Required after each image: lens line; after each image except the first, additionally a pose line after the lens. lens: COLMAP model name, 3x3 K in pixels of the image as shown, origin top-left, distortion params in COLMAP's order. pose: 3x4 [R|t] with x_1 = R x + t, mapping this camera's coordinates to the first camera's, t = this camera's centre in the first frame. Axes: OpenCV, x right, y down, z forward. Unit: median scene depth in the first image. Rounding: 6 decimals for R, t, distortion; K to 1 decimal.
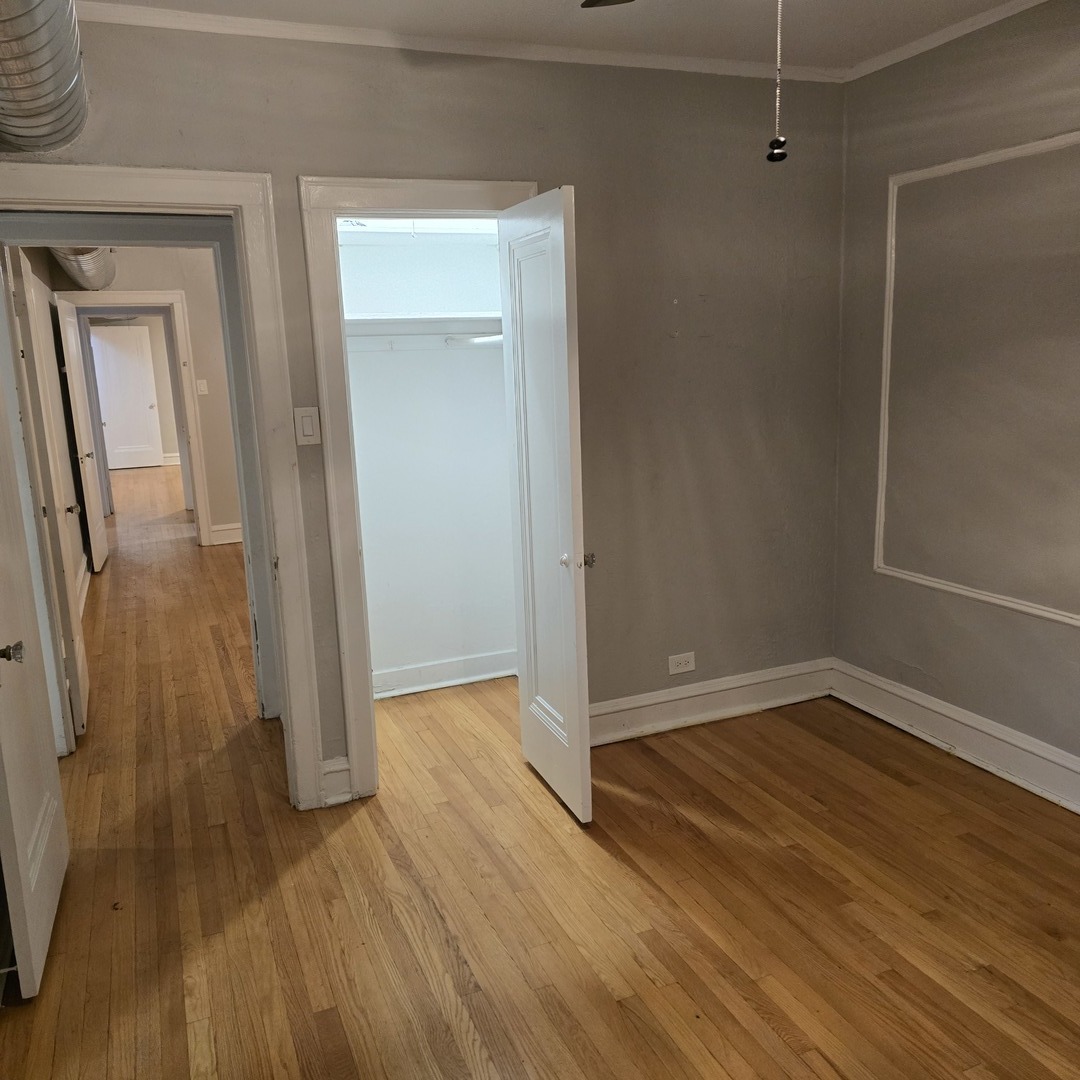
lens RADIAL K [[970.6, 0, 565.1], [0, 970.6, 534.3], [0, 0, 1]] dist [0.027198, 0.003993]
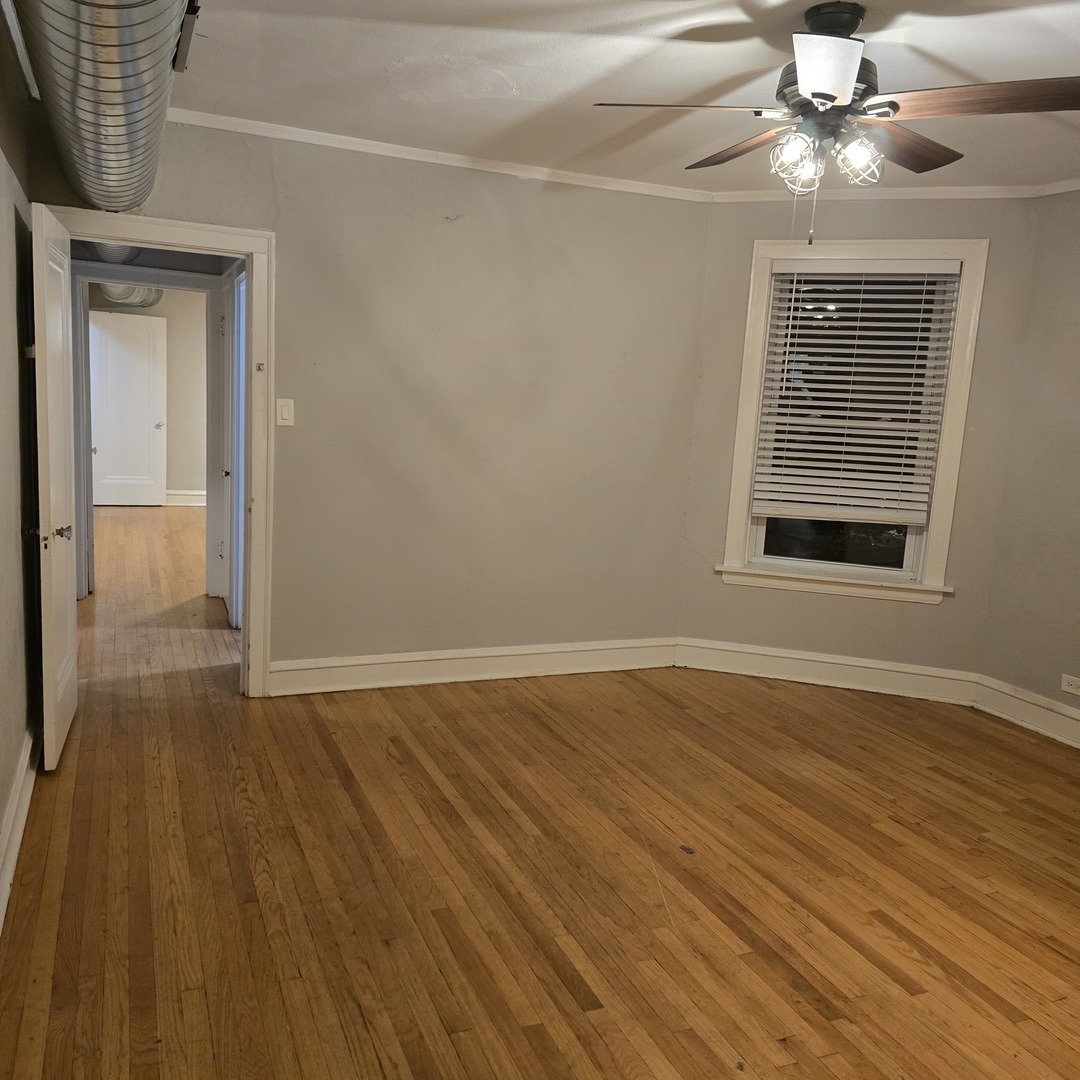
lens RADIAL K [[970.6, 0, 540.1], [0, 970.6, 537.8], [0, 0, 1]] dist [0.027198, 0.003993]
pose [[0.995581, 0.093904, 0.001192, -0.218497], [-0.093749, 0.994528, -0.046089, -0.067567], [-0.005513, 0.045773, 0.998937, 0.447180]]
